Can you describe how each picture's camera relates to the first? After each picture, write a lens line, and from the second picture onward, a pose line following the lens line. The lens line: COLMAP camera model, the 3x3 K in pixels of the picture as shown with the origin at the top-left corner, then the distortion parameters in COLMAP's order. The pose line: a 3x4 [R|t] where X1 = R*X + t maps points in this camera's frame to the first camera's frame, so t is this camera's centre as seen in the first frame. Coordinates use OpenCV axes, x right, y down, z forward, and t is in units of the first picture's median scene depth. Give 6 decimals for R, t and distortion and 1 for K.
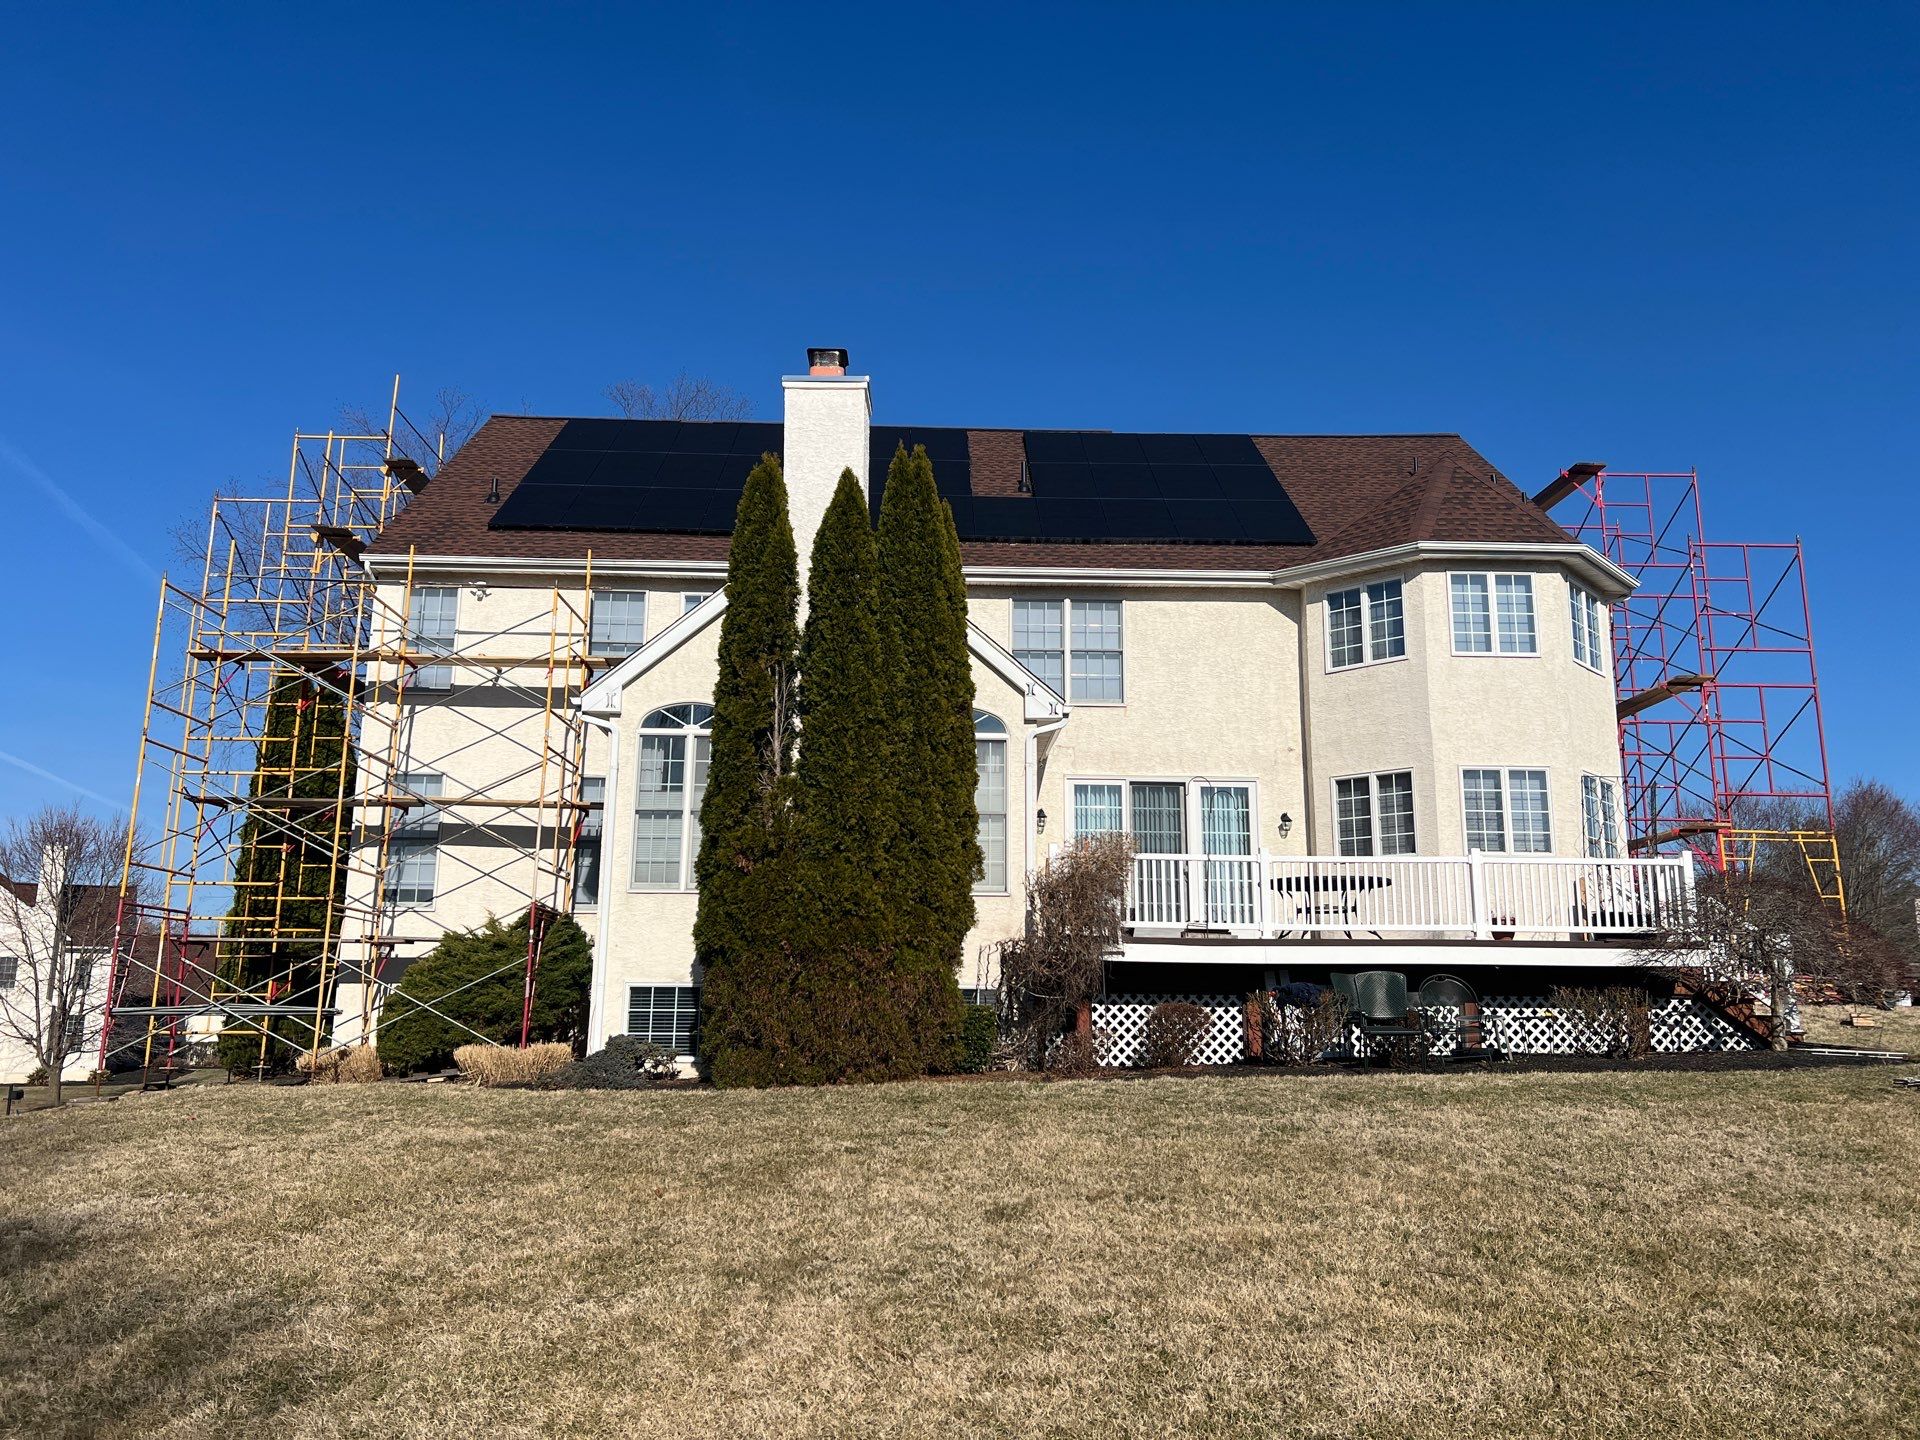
lens RADIAL K [[1479.4, 0, 960.0], [0, 1479.4, 720.0], [0, 0, 1]] dist [0.003692, -0.004383]
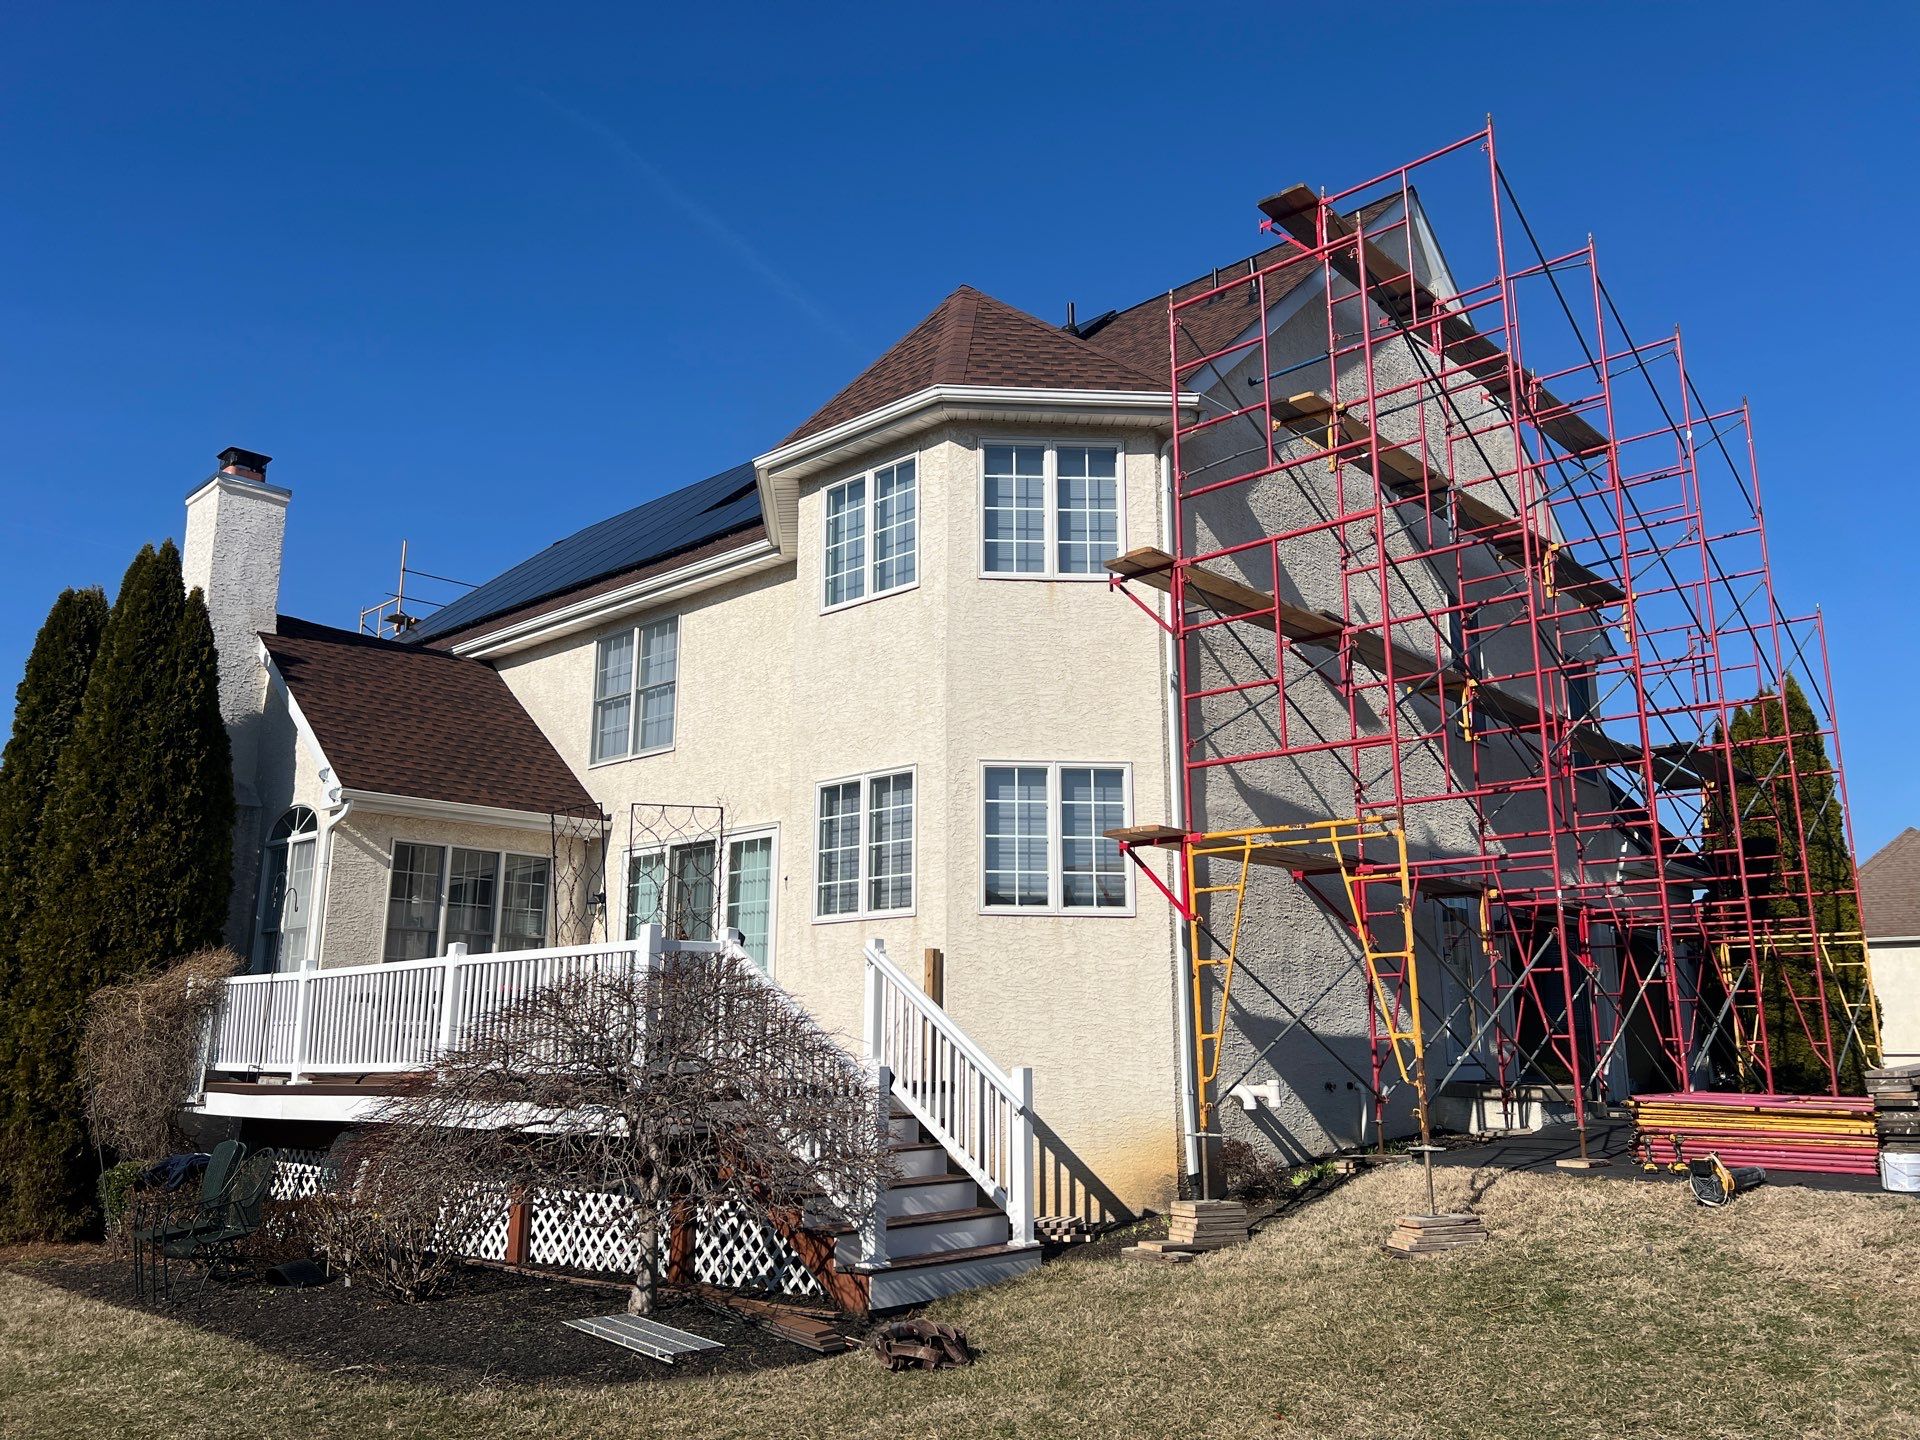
lens RADIAL K [[1432.8, 0, 960.0], [0, 1432.8, 720.0], [0, 0, 1]] dist [0.001732, -0.000455]
pose [[0.749807, -0.160948, -0.641783, 0.920675], [0.150324, 0.986037, -0.071654, 0.067869], [0.644354, -0.042749, 0.763531, 0.655456]]
